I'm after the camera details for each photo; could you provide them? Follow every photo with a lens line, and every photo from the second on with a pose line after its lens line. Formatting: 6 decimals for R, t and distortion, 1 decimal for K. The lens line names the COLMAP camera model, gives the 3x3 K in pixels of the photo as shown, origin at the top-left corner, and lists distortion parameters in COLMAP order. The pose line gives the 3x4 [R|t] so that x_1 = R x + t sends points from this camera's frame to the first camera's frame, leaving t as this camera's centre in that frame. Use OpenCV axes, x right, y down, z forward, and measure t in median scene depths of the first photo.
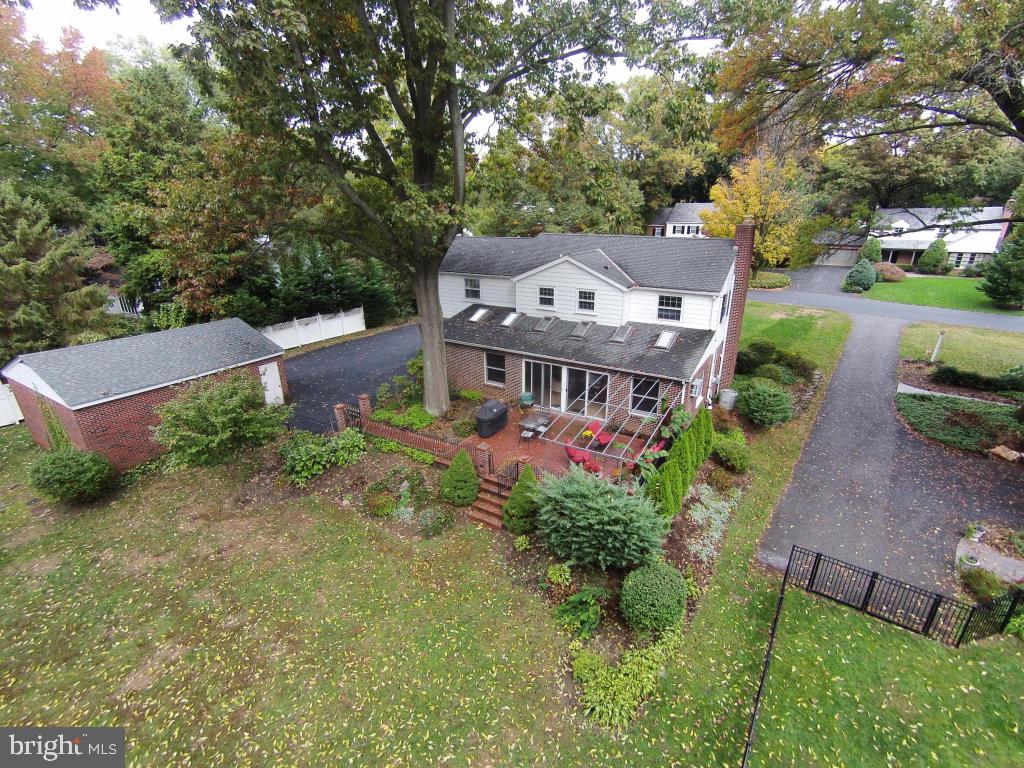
lens RADIAL K [[491.8, 0, 516.5], [0, 491.8, 396.8], [0, 0, 1]] dist [-0.064191, 0.036863]
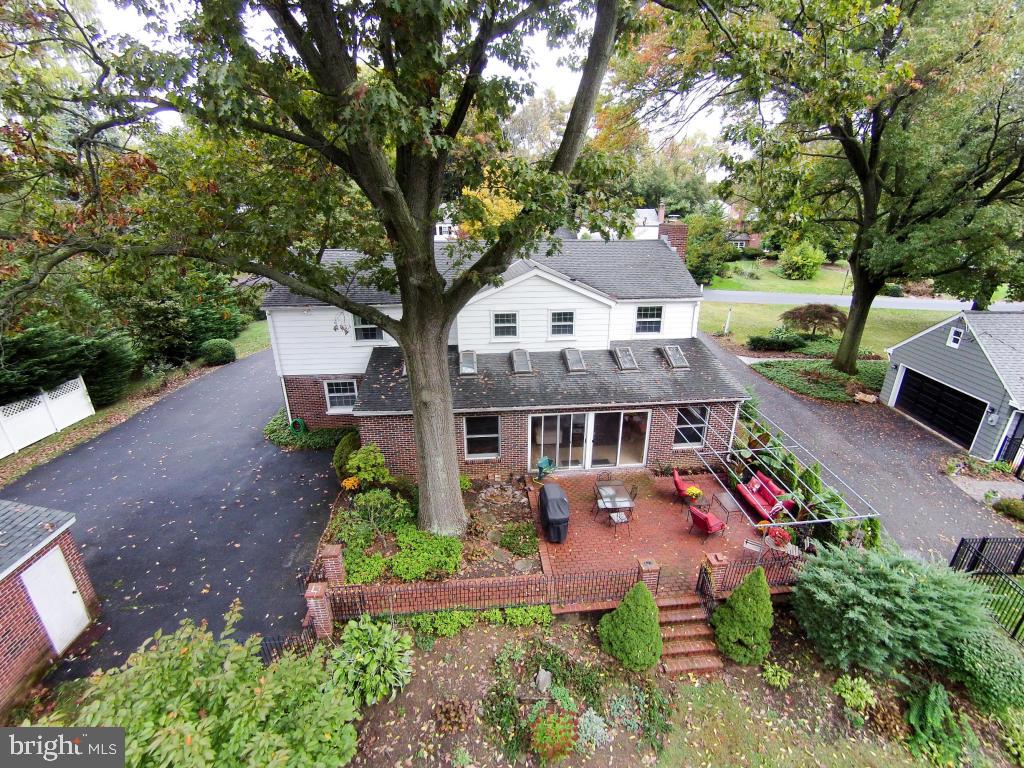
lens RADIAL K [[491.8, 0, 516.5], [0, 491.8, 396.8], [0, 0, 1]] dist [-0.064191, 0.036863]
pose [[0.798264, -0.214614, 0.562775, -0.396245], [0.214366, 0.974416, 0.067527, -0.152152], [-0.562870, 0.066735, 0.823847, 0.399087]]
